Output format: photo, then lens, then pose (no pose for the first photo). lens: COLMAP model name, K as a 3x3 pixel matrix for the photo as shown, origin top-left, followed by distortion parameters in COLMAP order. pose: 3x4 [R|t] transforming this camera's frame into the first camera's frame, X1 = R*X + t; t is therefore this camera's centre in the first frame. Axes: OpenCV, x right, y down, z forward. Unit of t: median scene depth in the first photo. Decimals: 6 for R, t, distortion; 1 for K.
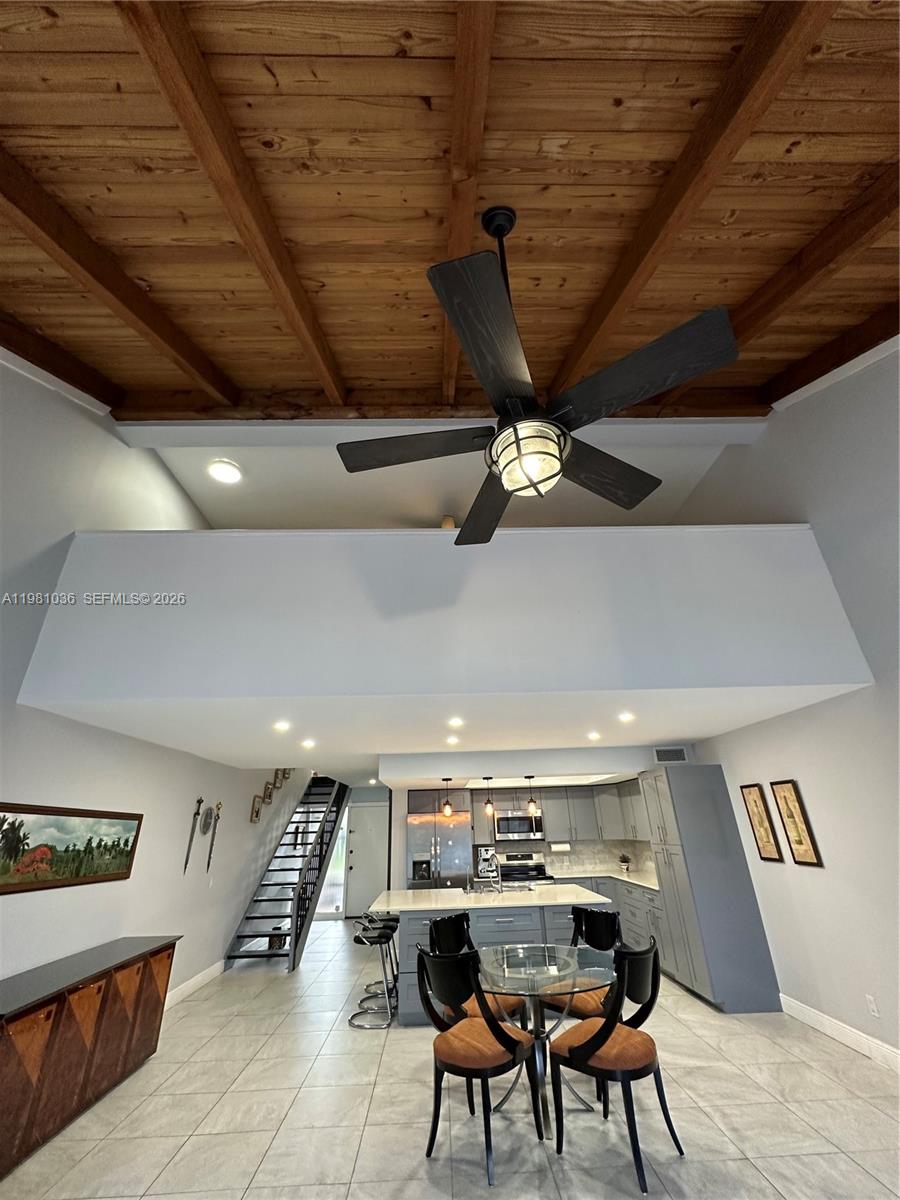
lens RADIAL K [[479.2, 0, 449.1], [0, 479.2, 598.4], [0, 0, 1]] dist [-0.005210, 0.001235]
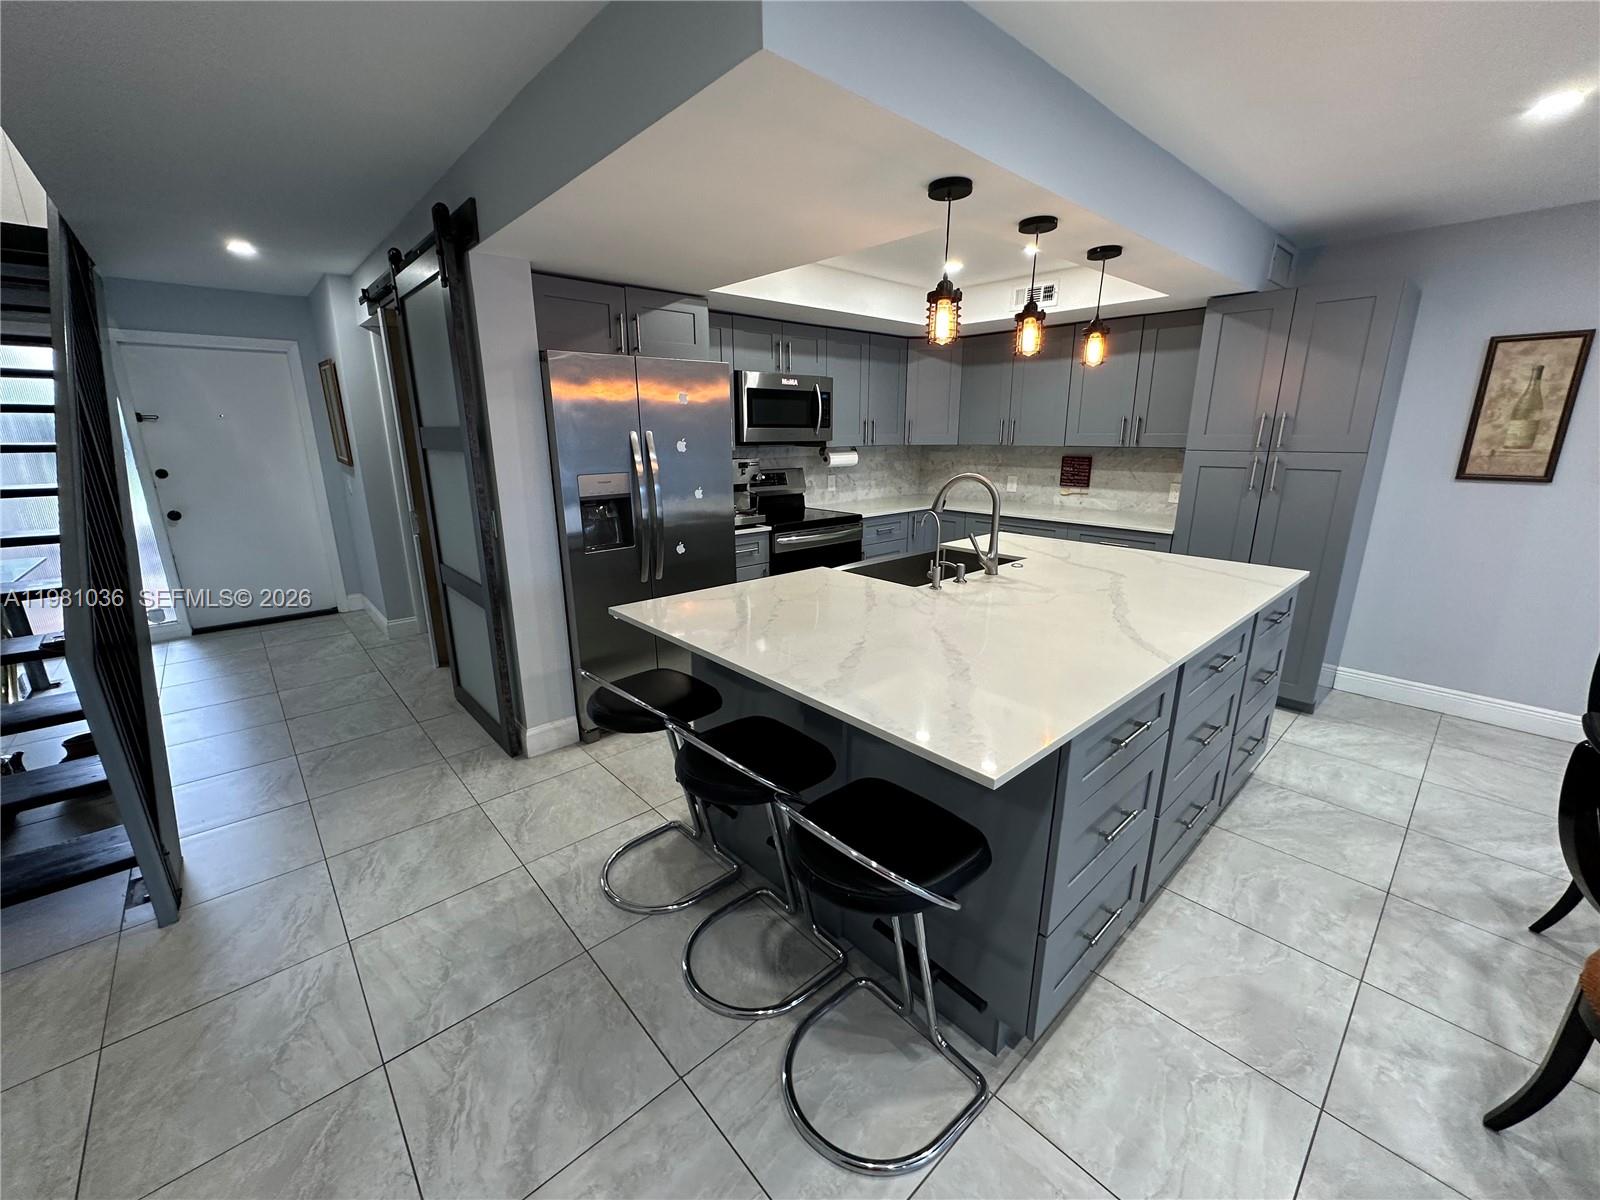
lens RADIAL K [[639.0, 0, 798.0], [0, 639.0, 599.3], [0, 0, 1]] dist [-0.005210, 0.001235]
pose [[0.755909, -0.140715, 0.639376, -0.387421], [-0.299186, 0.794429, 0.528555, 0.537860], [-0.582314, -0.590831, 0.558416, 1.024736]]
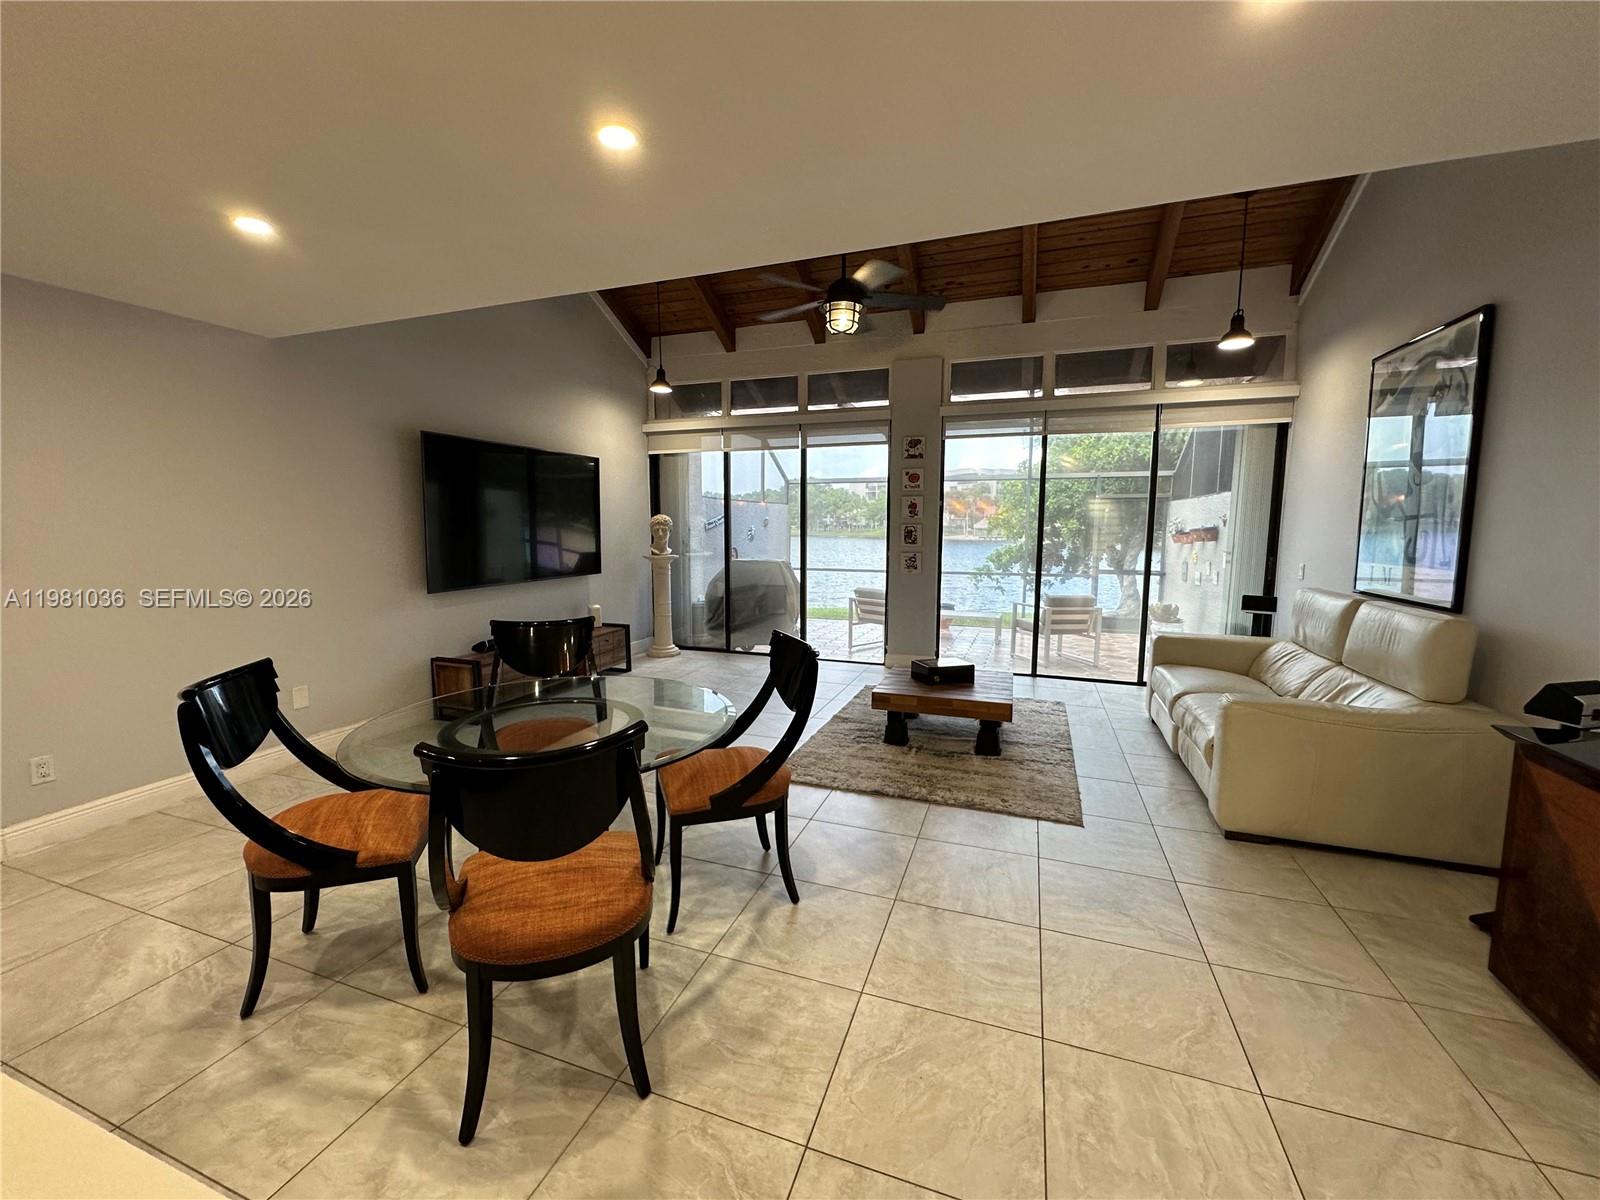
lens RADIAL K [[639.0, 0, 801.2], [0, 639.0, 596.3], [0, 0, 1]] dist [-0.005210, 0.001235]
pose [[-0.934593, -0.012246, 0.355509, -0.236829], [-0.128898, 0.943144, -0.306372, 0.622353], [-0.331545, -0.332157, -0.883034, 1.180895]]
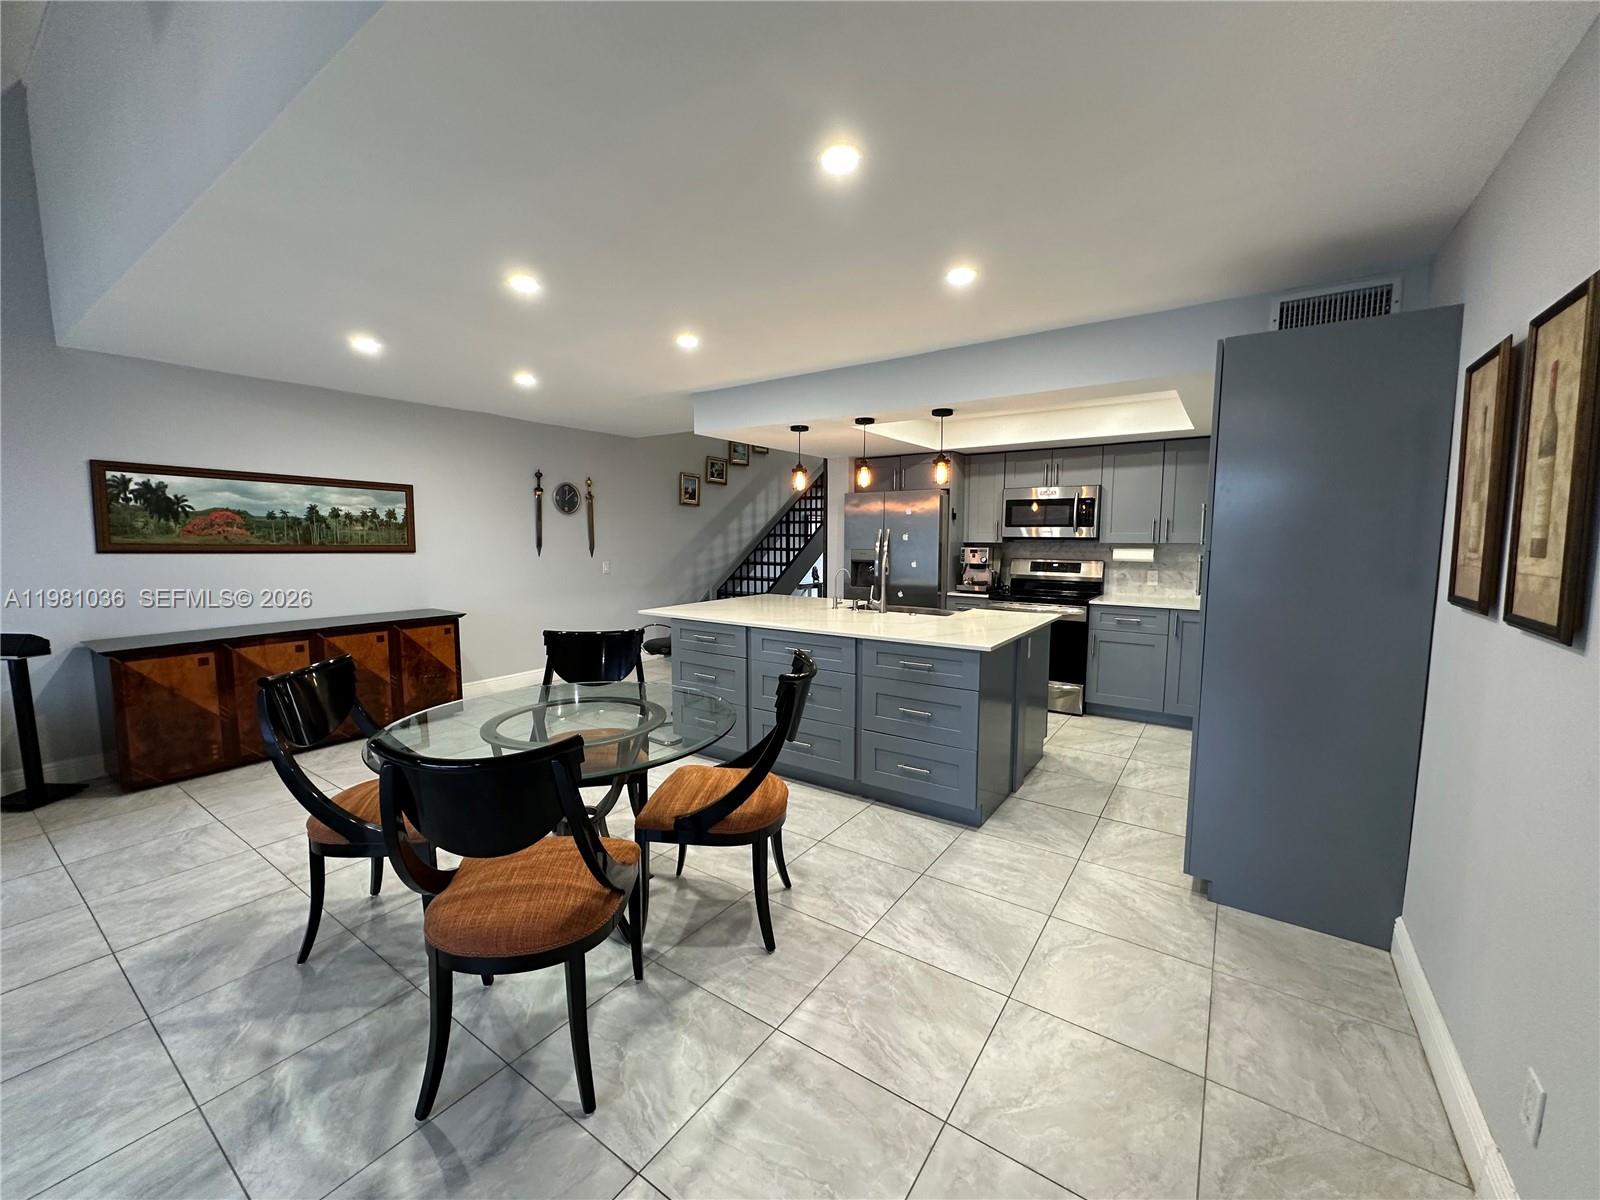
lens RADIAL K [[639.0, 0, 796.0], [0, 639.0, 595.7], [0, 0, 1]] dist [-0.005210, 0.001235]
pose [[0.807741, 0.088070, -0.582923, 0.595049], [0.229417, 0.863881, 0.448416, 0.291201], [0.543068, -0.495936, 0.677587, 0.548443]]
